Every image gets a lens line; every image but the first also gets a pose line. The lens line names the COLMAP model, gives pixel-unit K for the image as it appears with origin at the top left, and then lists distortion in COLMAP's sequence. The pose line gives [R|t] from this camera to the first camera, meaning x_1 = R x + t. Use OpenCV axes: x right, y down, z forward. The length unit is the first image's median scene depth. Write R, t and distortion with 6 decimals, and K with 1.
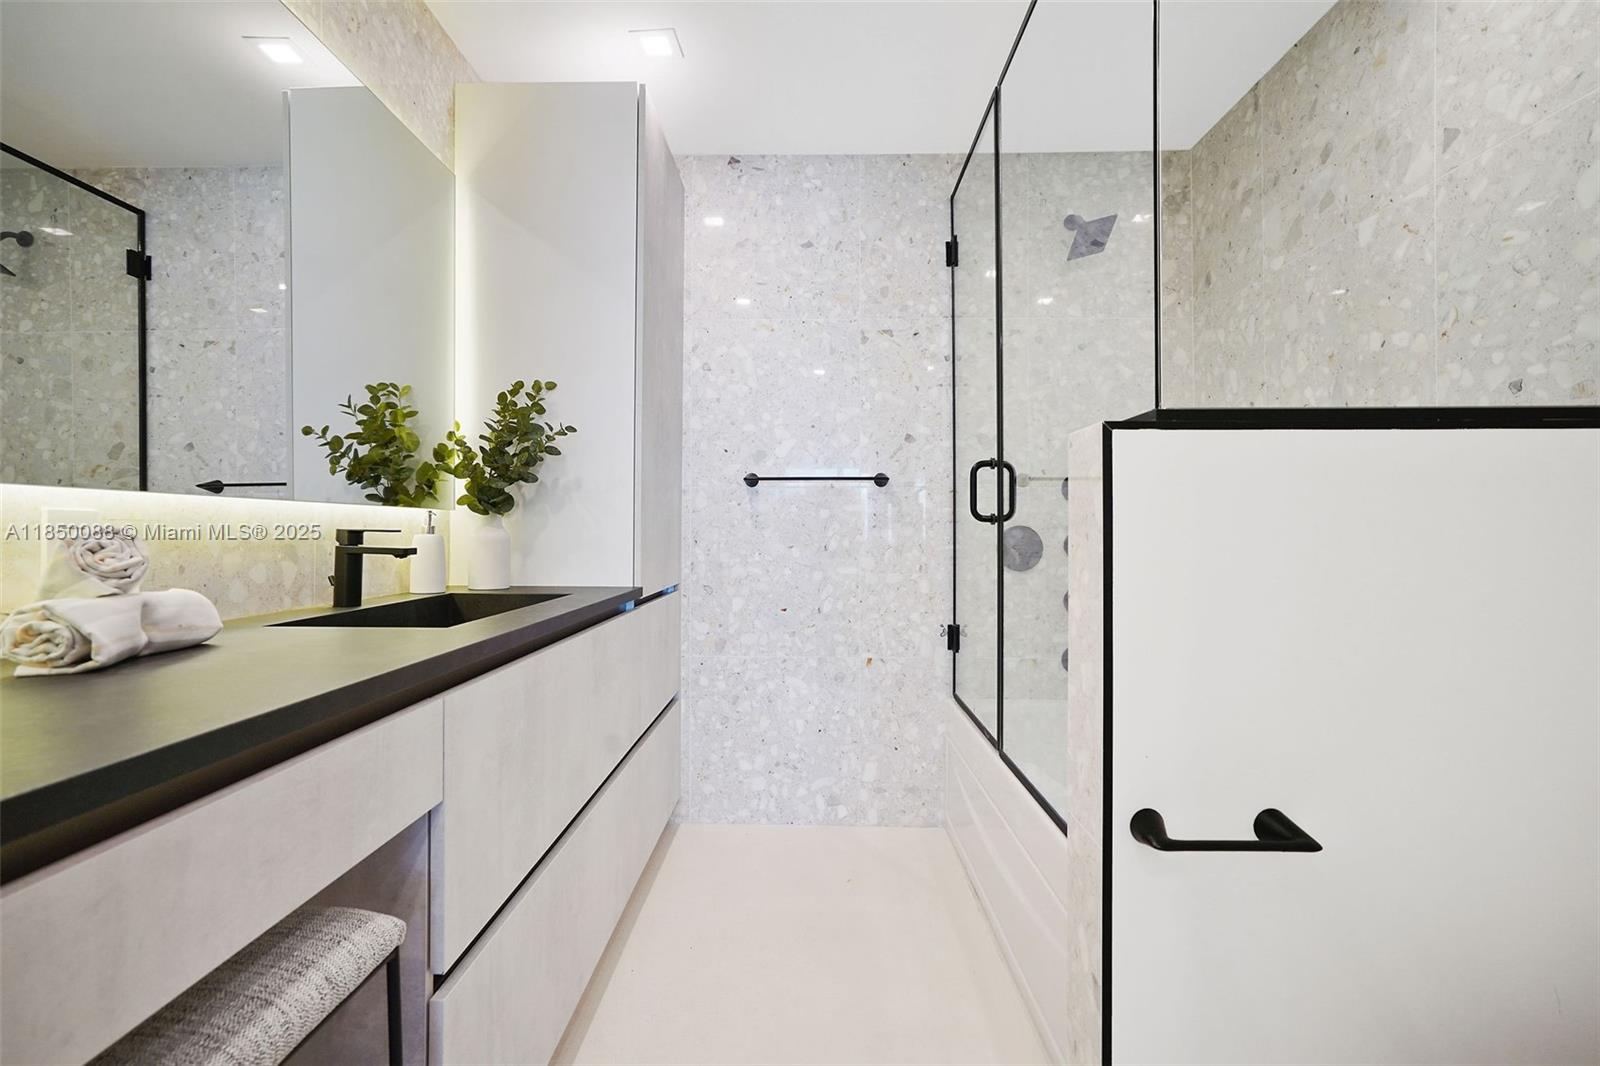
lens RADIAL K [[737.5, 0, 798.5], [0, 737.5, 534.8], [0, 0, 1]] dist [-0.042595, 0.011374]
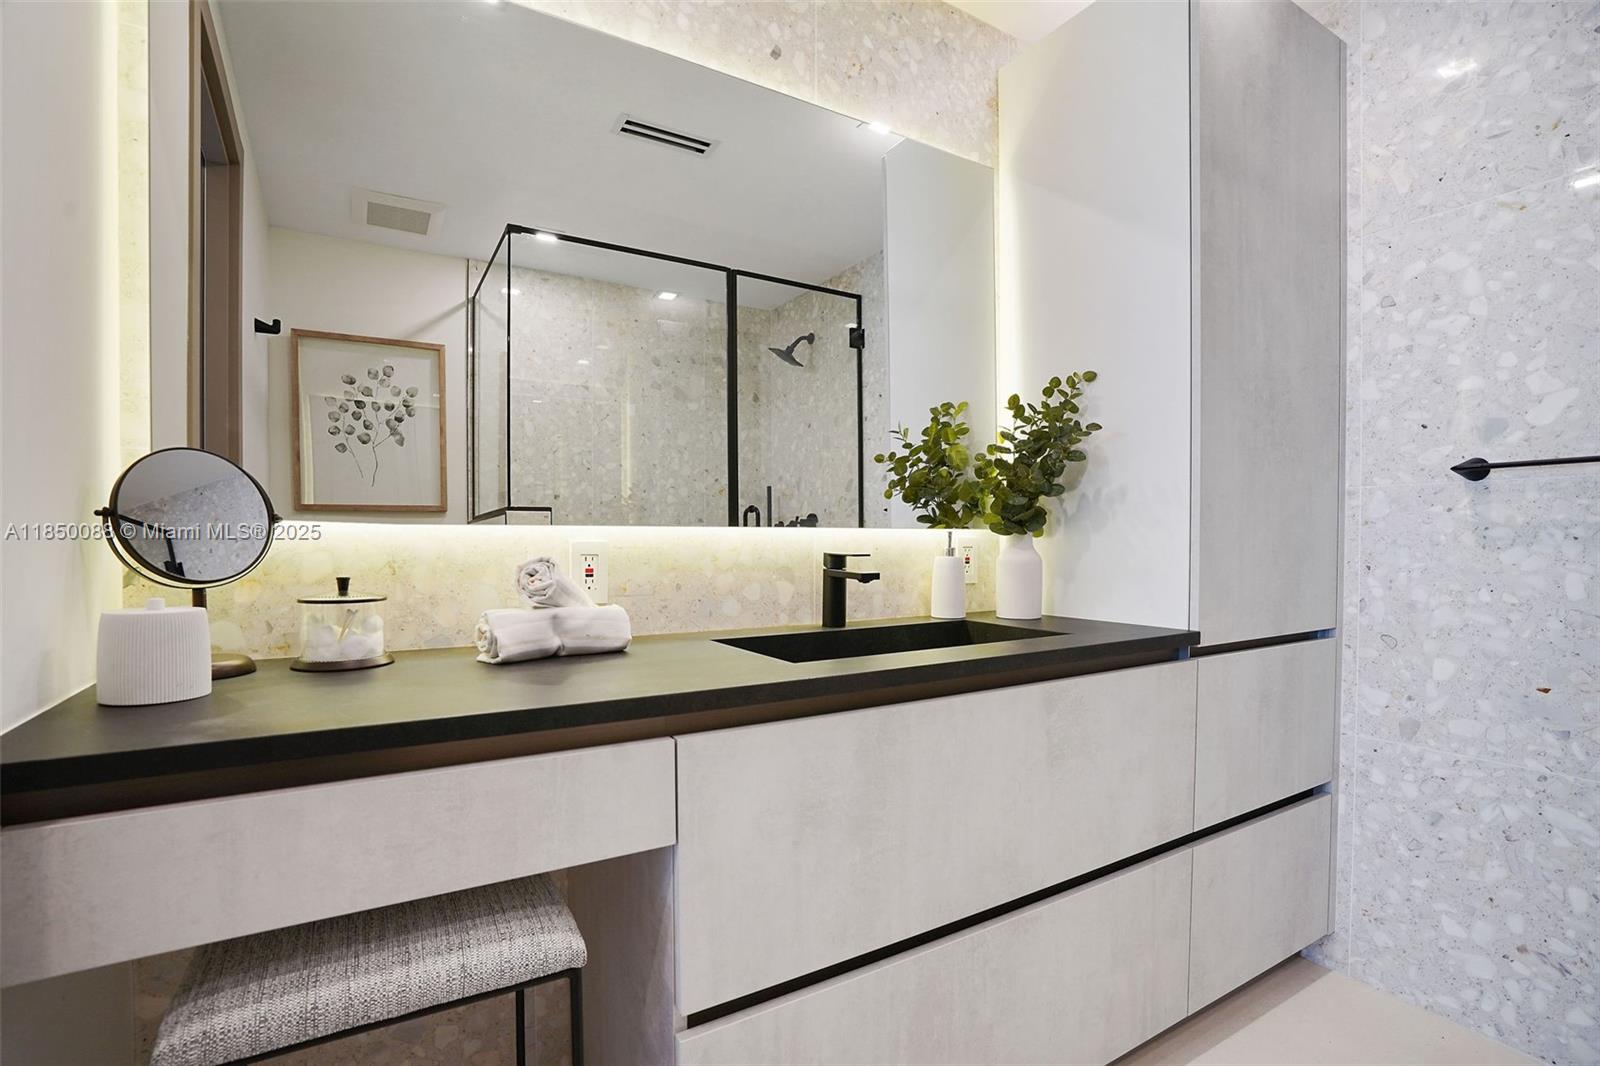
lens RADIAL K [[737.5, 0, 799.9], [0, 737.5, 559.0], [0, 0, 1]] dist [-0.042595, 0.011374]
pose [[0.527935, 0.019649, -0.849058, 0.145709], [-0.001295, 0.999750, 0.022331, -0.012528], [0.849284, -0.010690, 0.527828, 0.214994]]
